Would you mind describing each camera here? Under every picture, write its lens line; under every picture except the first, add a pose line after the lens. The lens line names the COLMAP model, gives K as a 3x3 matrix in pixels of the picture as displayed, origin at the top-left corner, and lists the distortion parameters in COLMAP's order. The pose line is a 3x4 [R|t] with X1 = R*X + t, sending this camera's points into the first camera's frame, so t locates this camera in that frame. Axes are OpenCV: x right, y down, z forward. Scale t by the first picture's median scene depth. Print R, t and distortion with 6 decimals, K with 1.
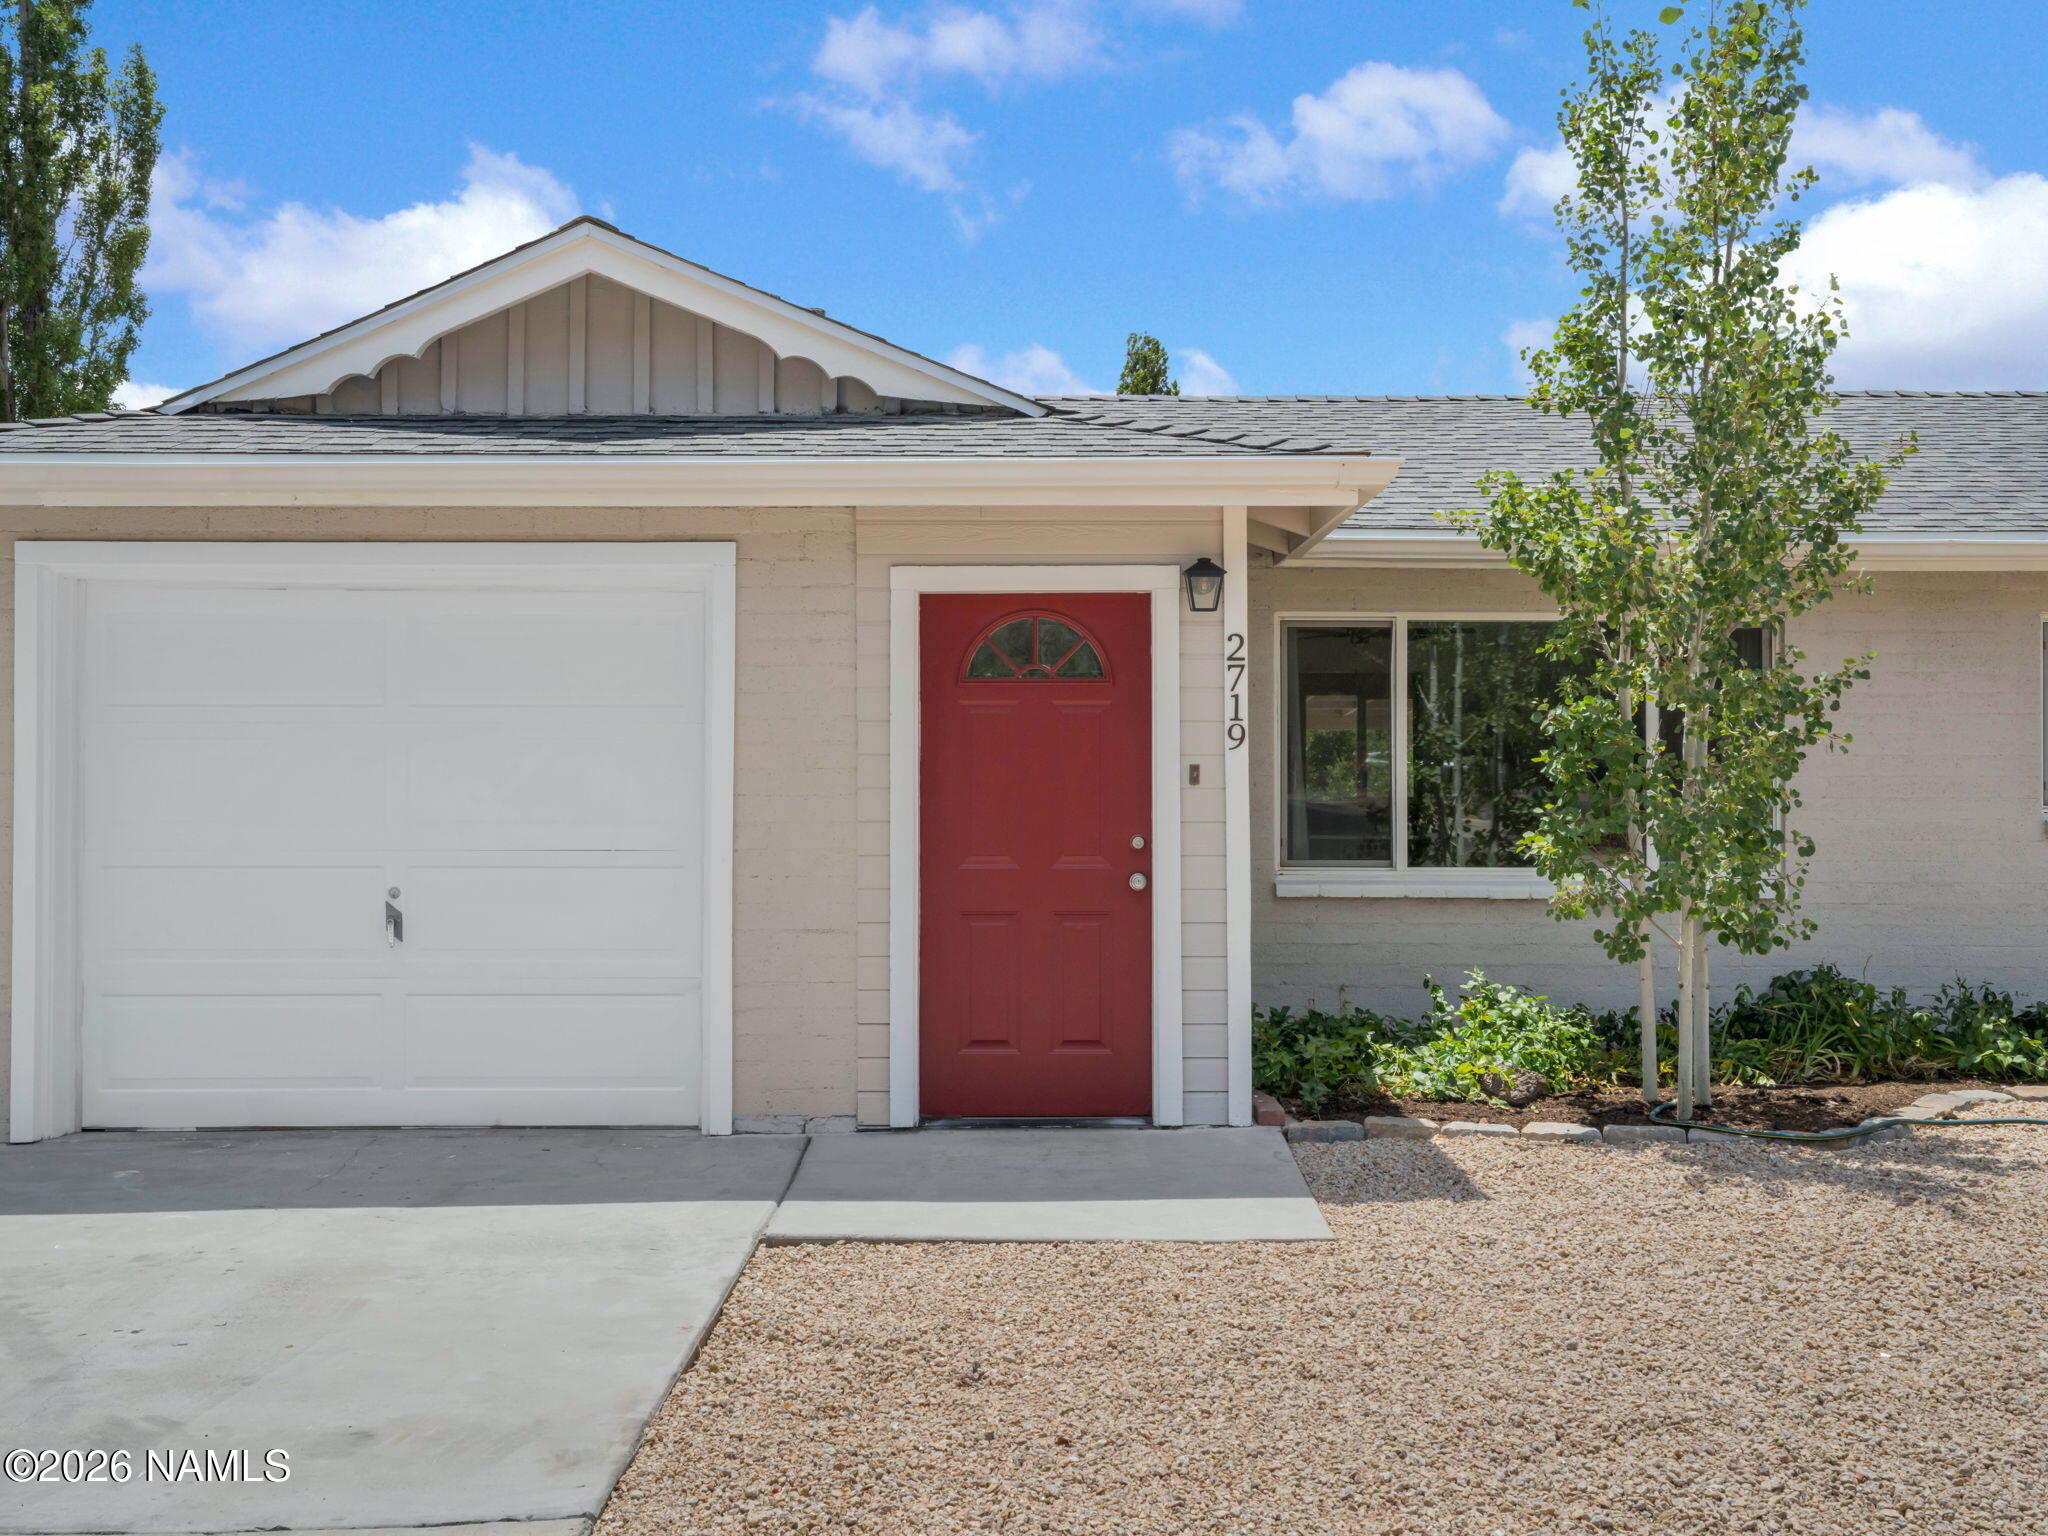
lens RADIAL K [[1851.1, 0, 1024.0], [0, 1851.1, 768.0], [0, 0, 1]] dist [-0.001620, 0.009276]
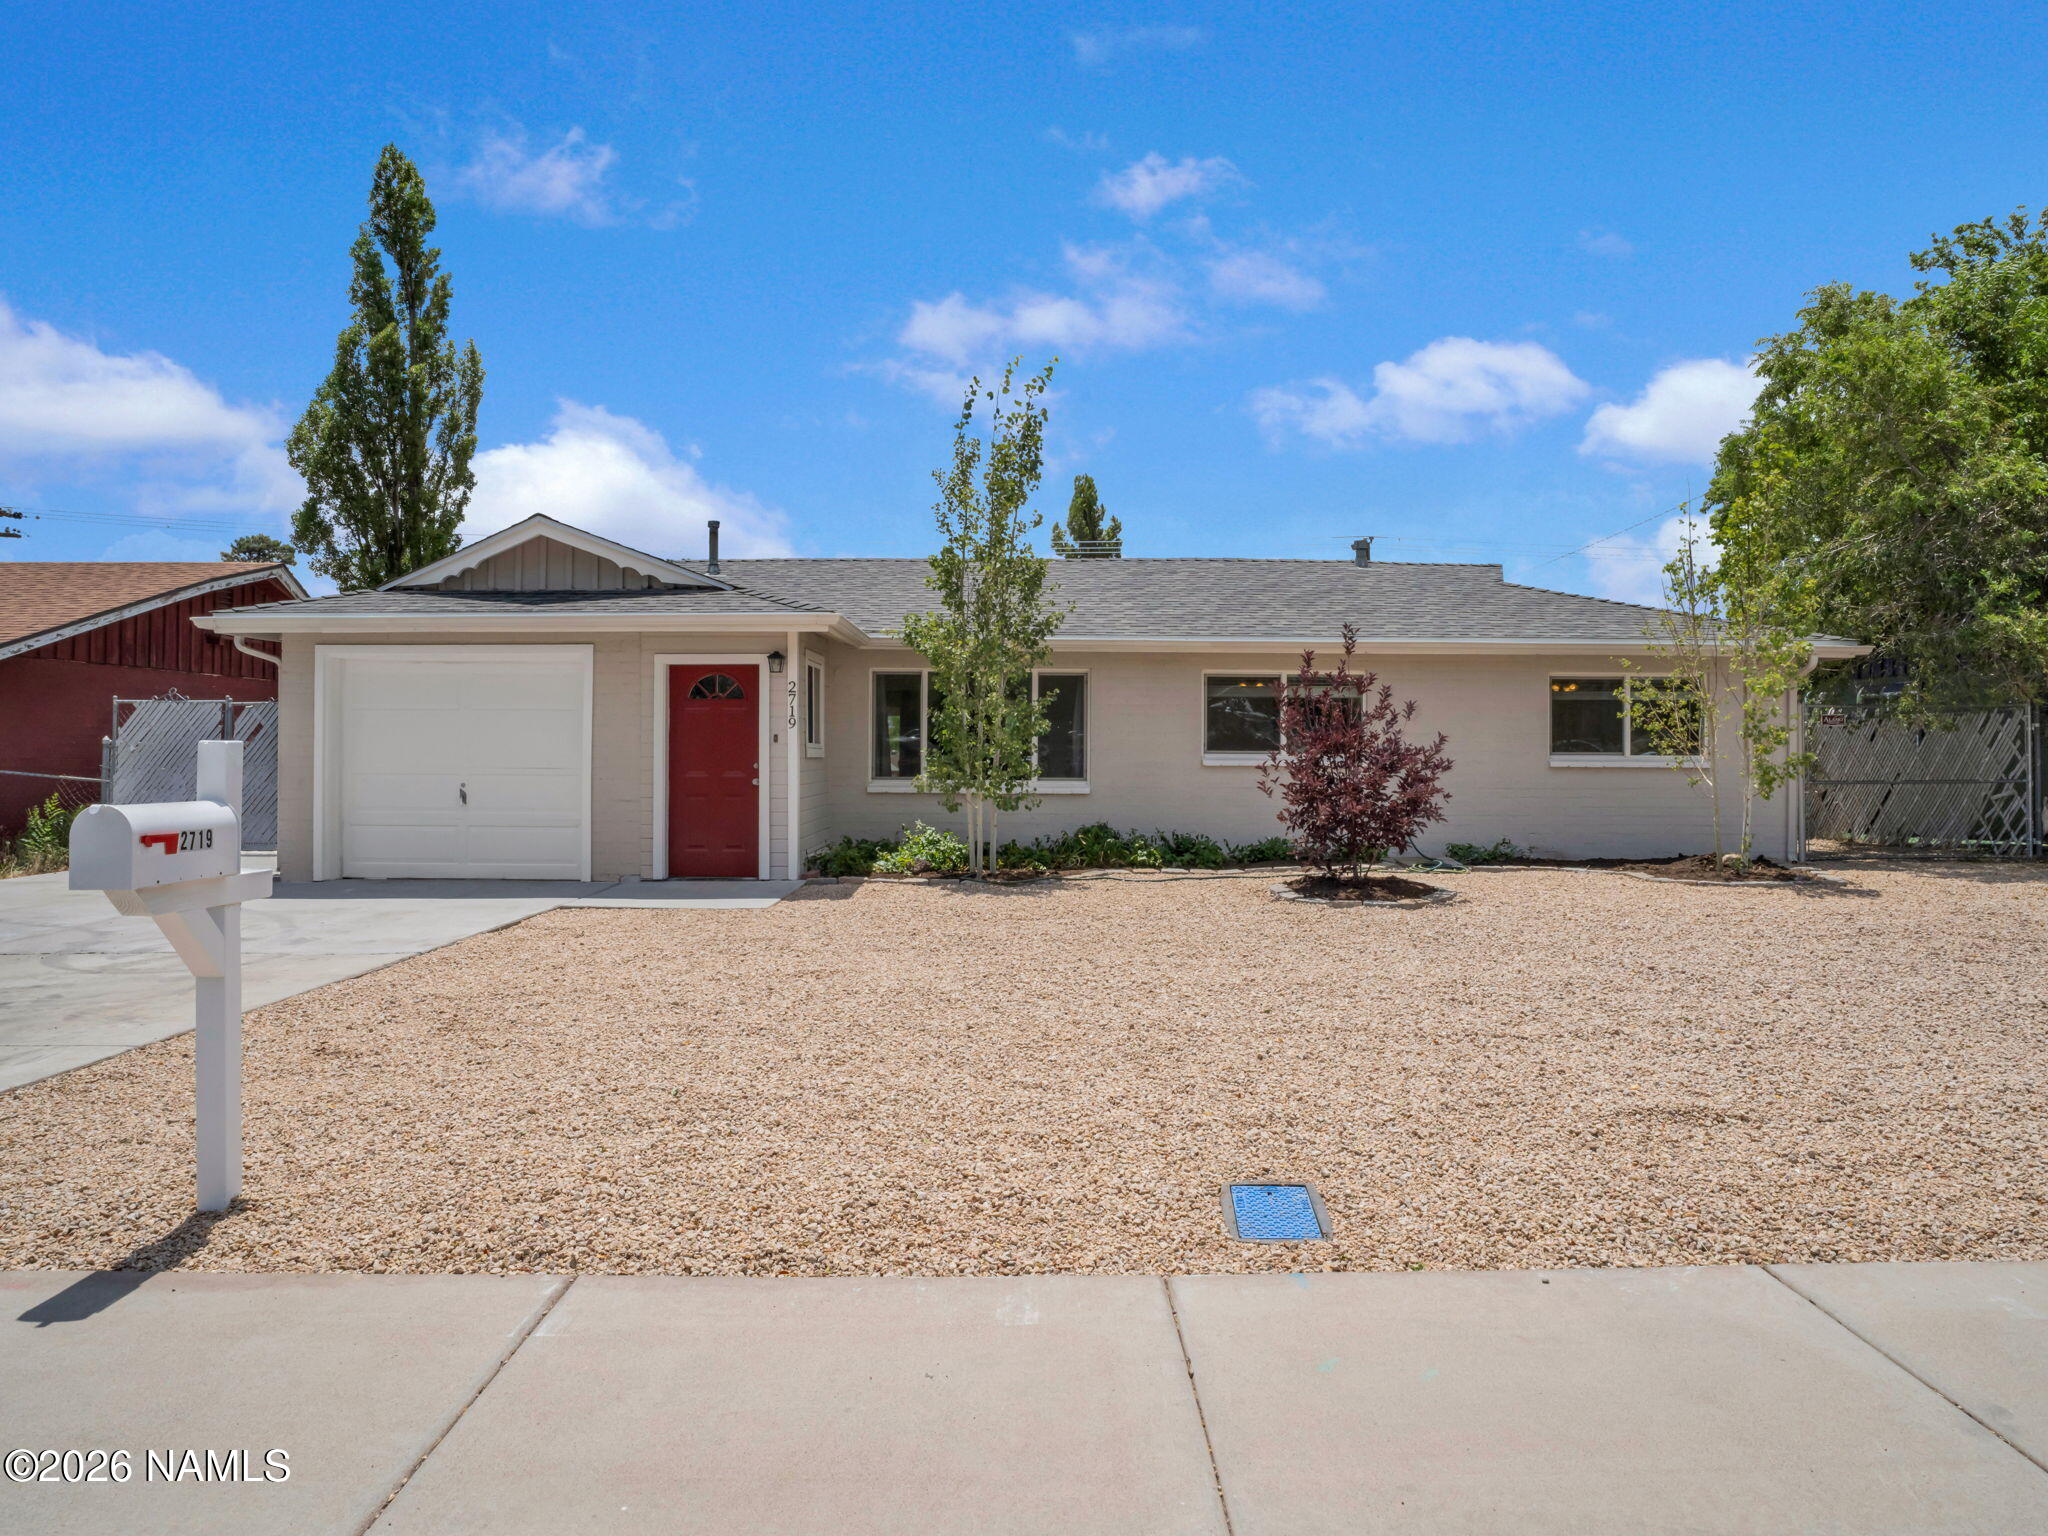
lens RADIAL K [[1125.5, 0, 1021.8], [0, 1125.5, 745.4], [0, 0, 1]] dist [-0.072671, 0.031709]
pose [[0.999967, 0.003193, -0.007514, 0.399966], [-0.003122, 0.999950, 0.009470, -0.002286], [0.007543, -0.009446, 0.999927, -0.456592]]
